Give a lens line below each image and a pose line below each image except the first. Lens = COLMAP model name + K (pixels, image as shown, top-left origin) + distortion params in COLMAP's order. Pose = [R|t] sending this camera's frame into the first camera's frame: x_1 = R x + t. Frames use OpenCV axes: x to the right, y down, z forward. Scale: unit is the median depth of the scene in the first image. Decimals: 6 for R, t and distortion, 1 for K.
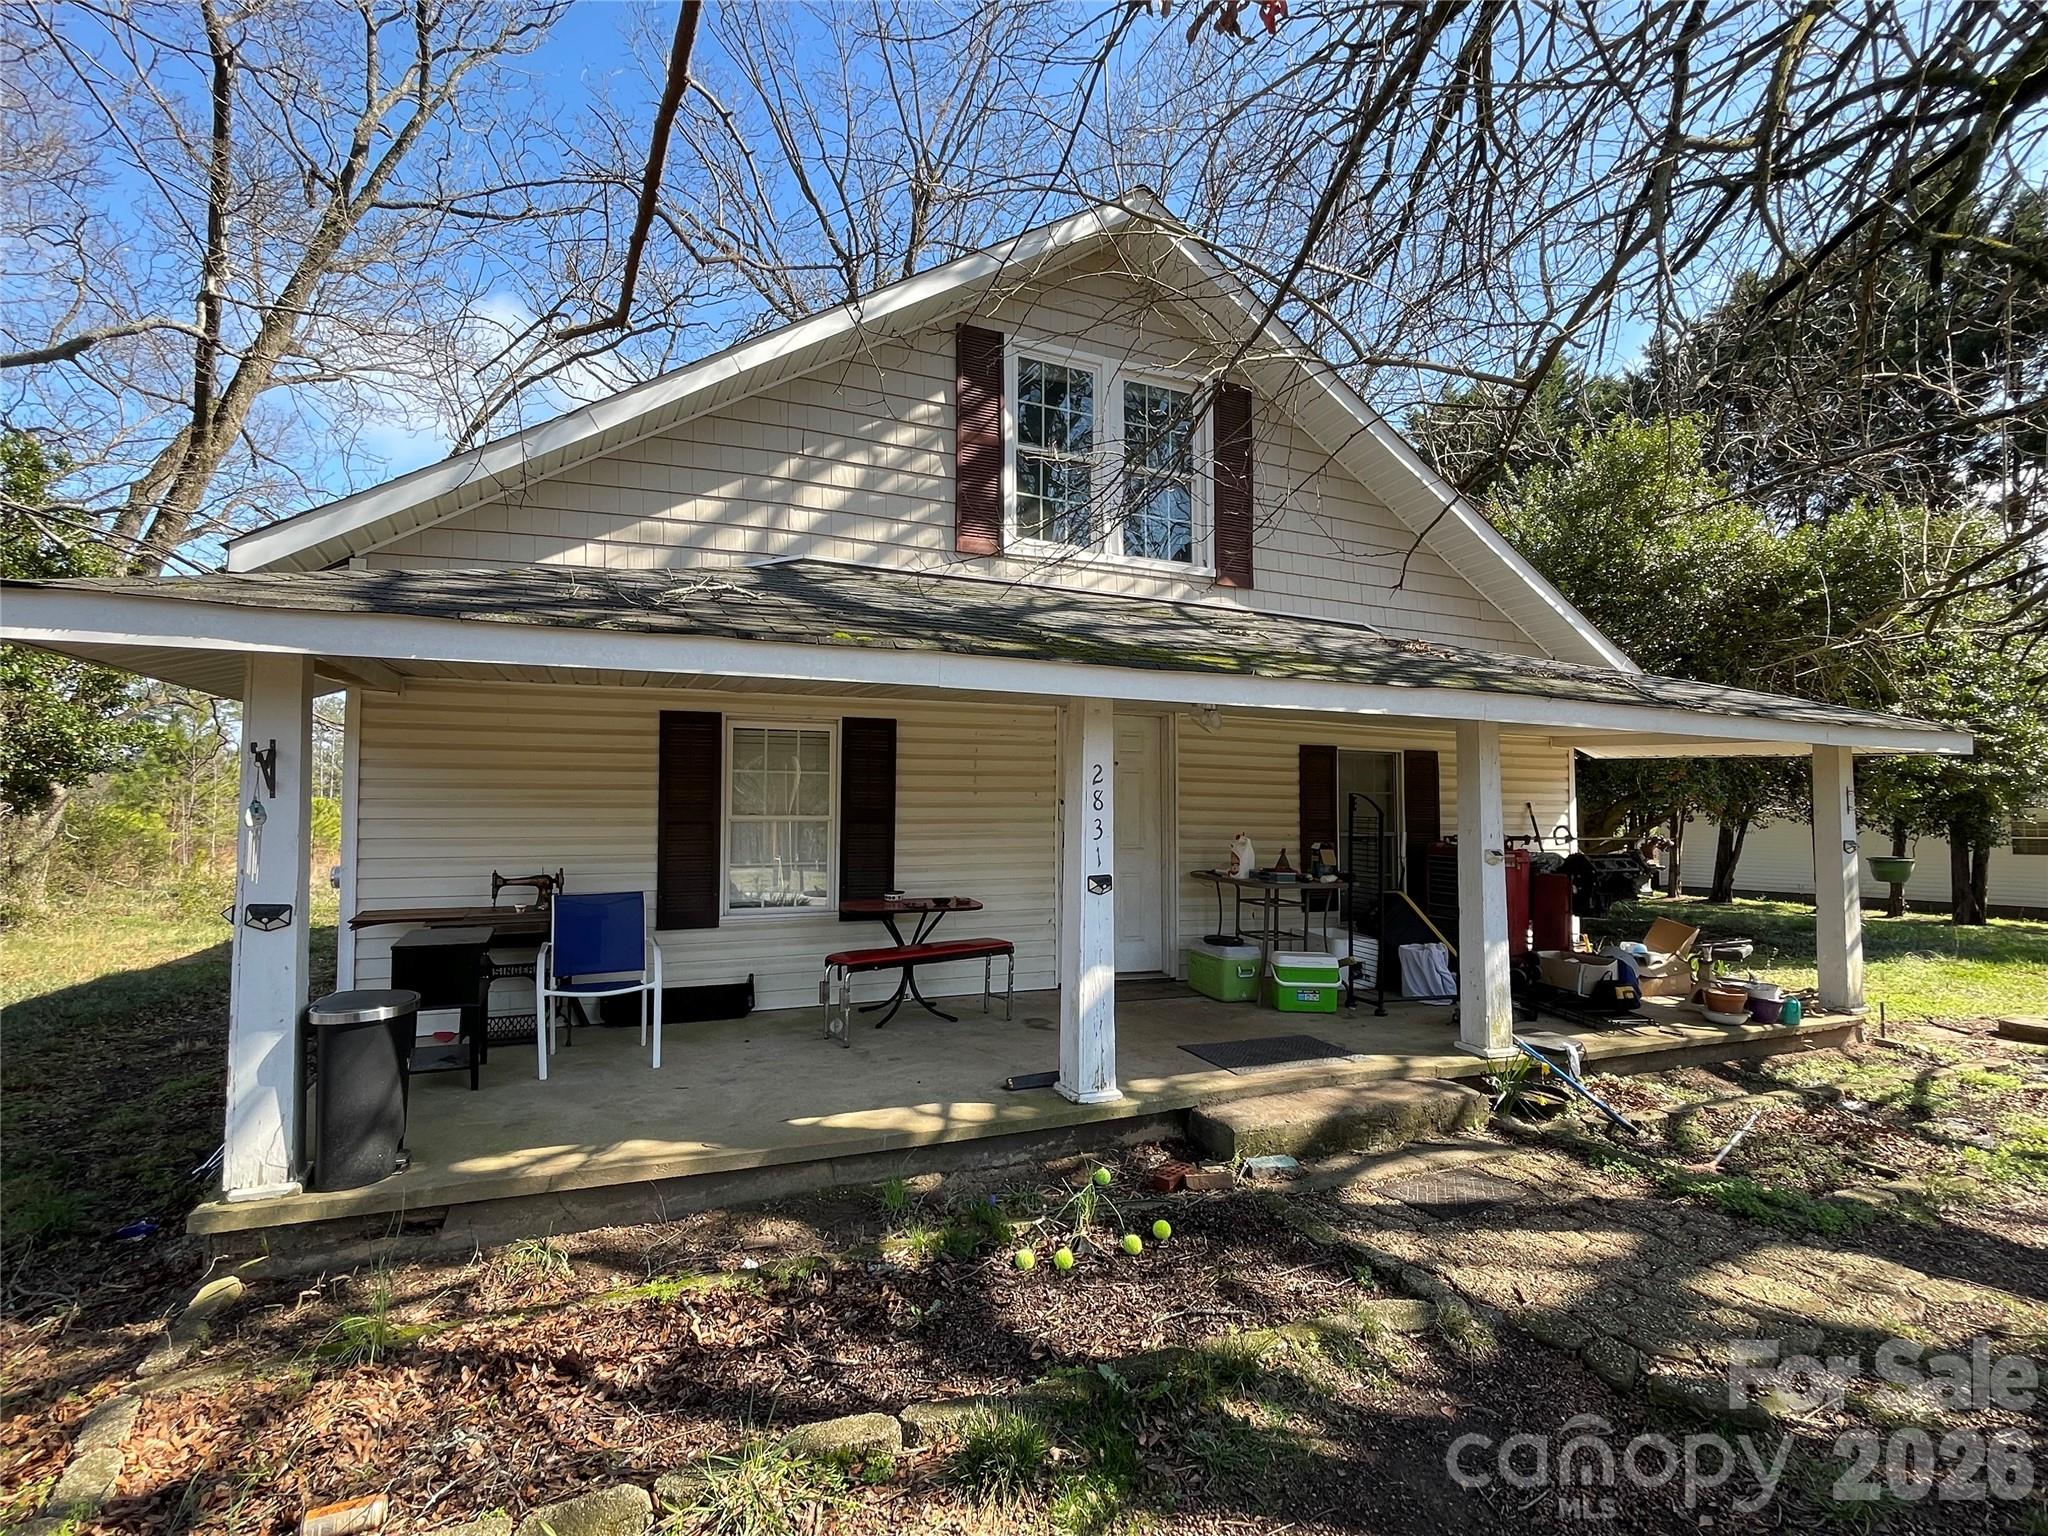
lens RADIAL K [[1009.3, 0, 1024.0], [0, 1009.3, 768.0], [0, 0, 1]] dist [-0.003578, -0.001149]
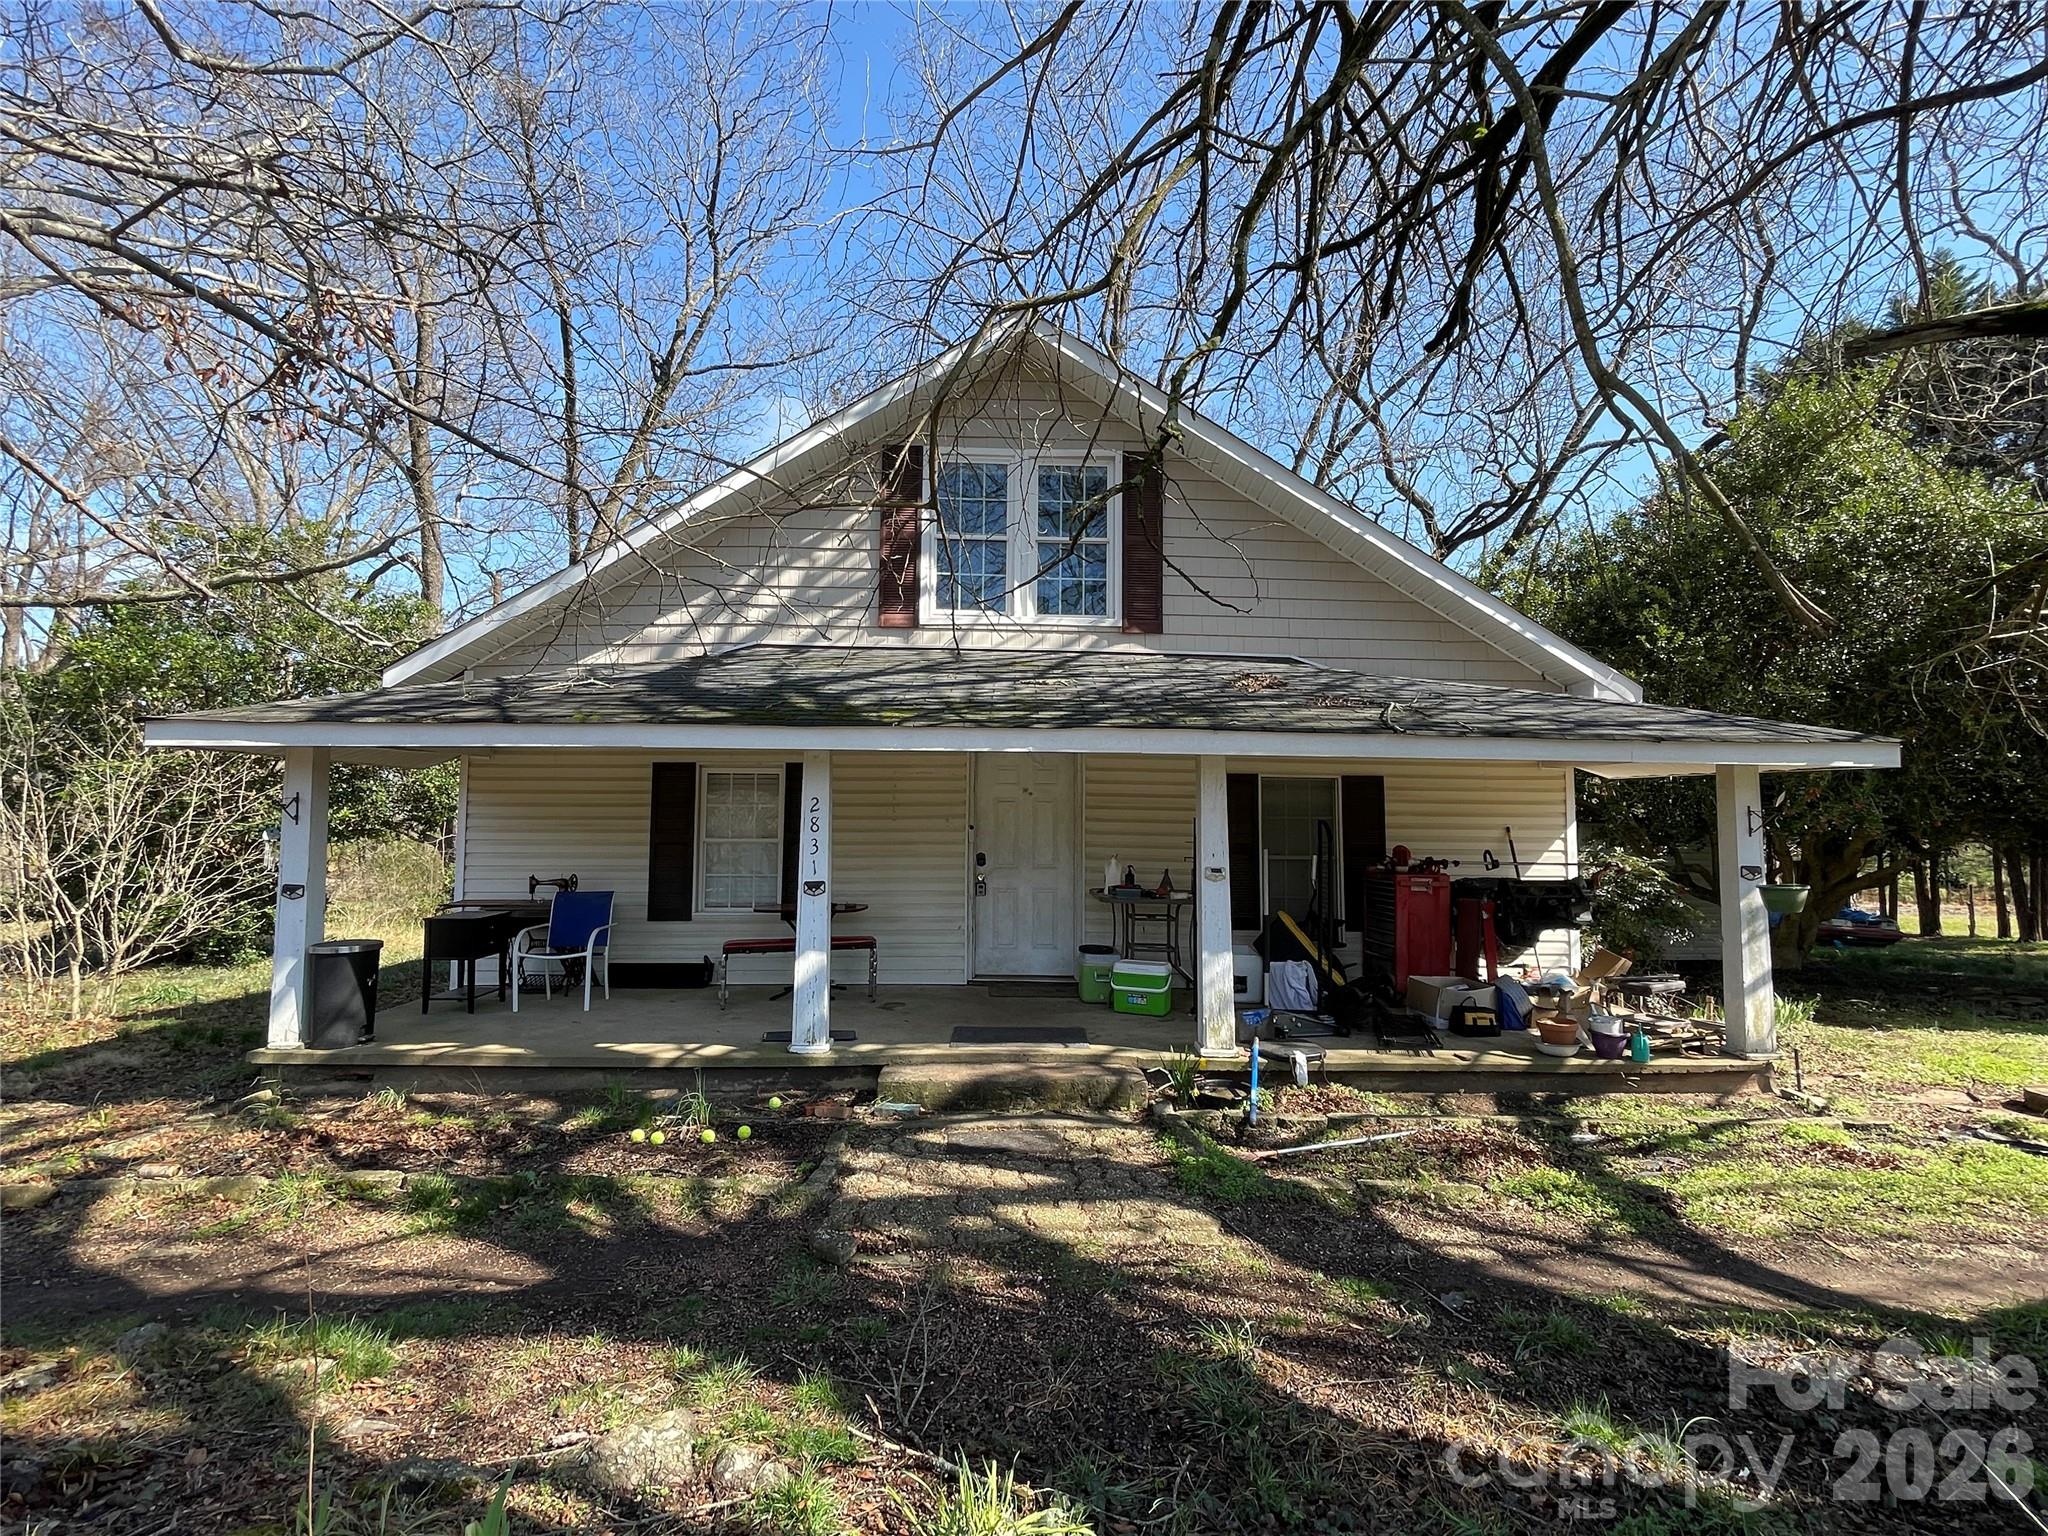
lens RADIAL K [[1009.3, 0, 1024.0], [0, 1009.3, 768.0], [0, 0, 1]] dist [-0.003578, -0.001149]
pose [[0.925346, -0.026420, -0.378202, 0.605021], [0.015864, 0.999393, -0.031001, 0.001651], [0.378792, 0.022687, 0.925204, -0.090972]]
